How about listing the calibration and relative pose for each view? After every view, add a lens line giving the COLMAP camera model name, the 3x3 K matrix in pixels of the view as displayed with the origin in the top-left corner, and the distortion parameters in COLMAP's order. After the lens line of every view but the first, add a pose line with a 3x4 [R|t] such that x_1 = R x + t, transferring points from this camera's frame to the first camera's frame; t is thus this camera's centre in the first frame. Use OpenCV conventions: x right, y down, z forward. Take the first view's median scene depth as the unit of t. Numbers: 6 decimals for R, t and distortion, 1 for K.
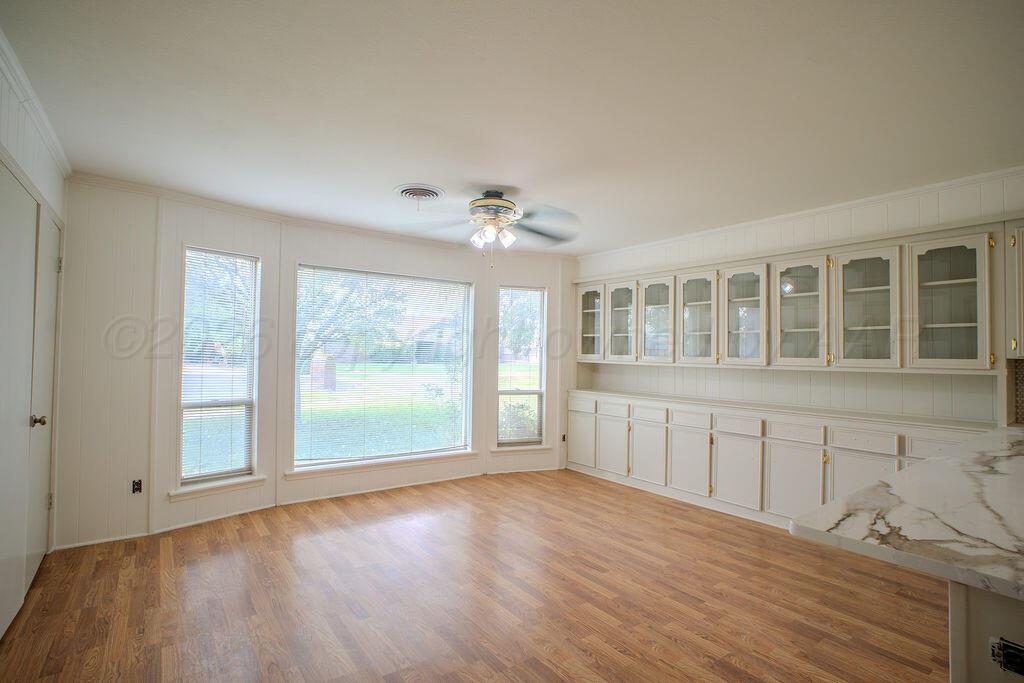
lens RADIAL K [[495.8, 0, 512.8], [0, 495.8, 342.2], [0, 0, 1]] dist [-0.066964, 0.020908]
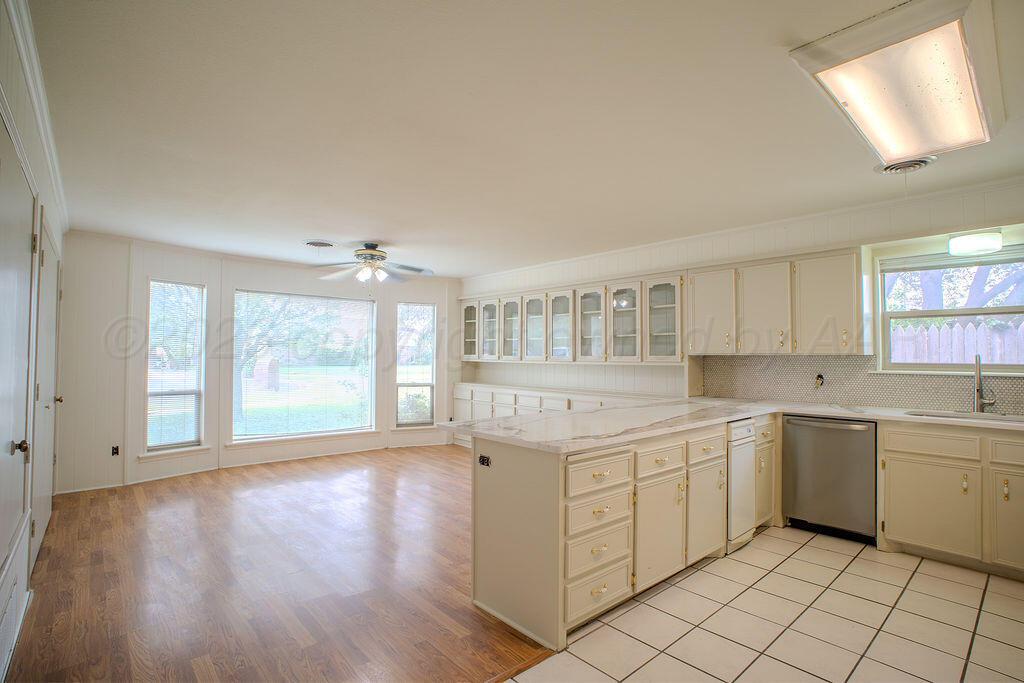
lens RADIAL K [[495.8, 0, 515.0], [0, 495.8, 341.4], [0, 0, 1]] dist [-0.066964, 0.020908]
pose [[0.995579, -0.006299, 0.093716, 0.231557], [0.006772, 0.999966, -0.004725, -0.005662], [-0.093683, 0.005339, 0.995588, -0.462295]]
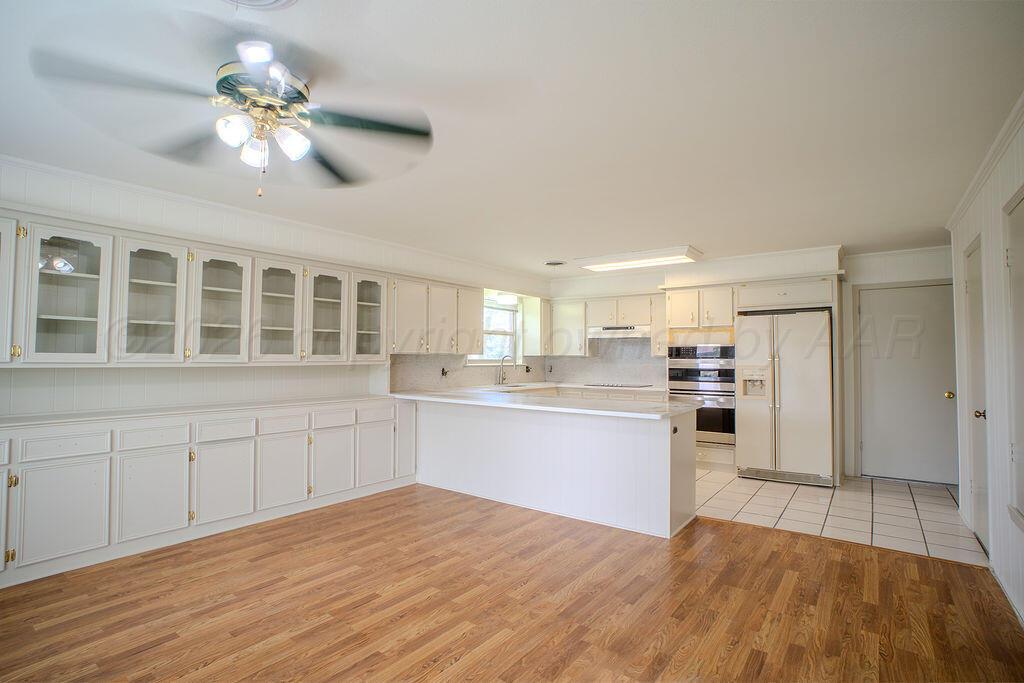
lens RADIAL K [[495.8, 0, 514.1], [0, 495.8, 337.4], [0, 0, 1]] dist [-0.066964, 0.020908]
pose [[-0.284612, 0.020341, 0.958427, -0.598957], [-0.031296, 0.999045, -0.030497, 0.011440], [-0.958132, -0.038674, -0.283703, 0.821535]]
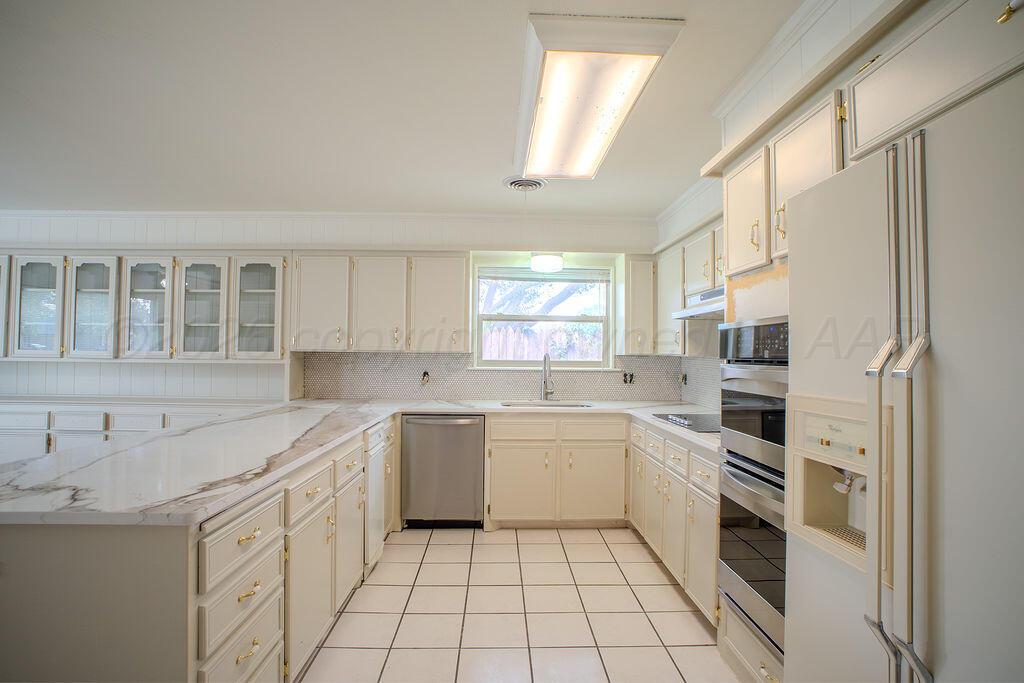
lens RADIAL K [[495.8, 0, 516.6], [0, 495.8, 341.0], [0, 0, 1]] dist [-0.066964, 0.020908]
pose [[0.566617, 0.013791, 0.823866, 0.194775], [-0.020611, 0.999784, -0.002561, -0.002979], [-0.823724, -0.015530, 0.566779, -0.252775]]
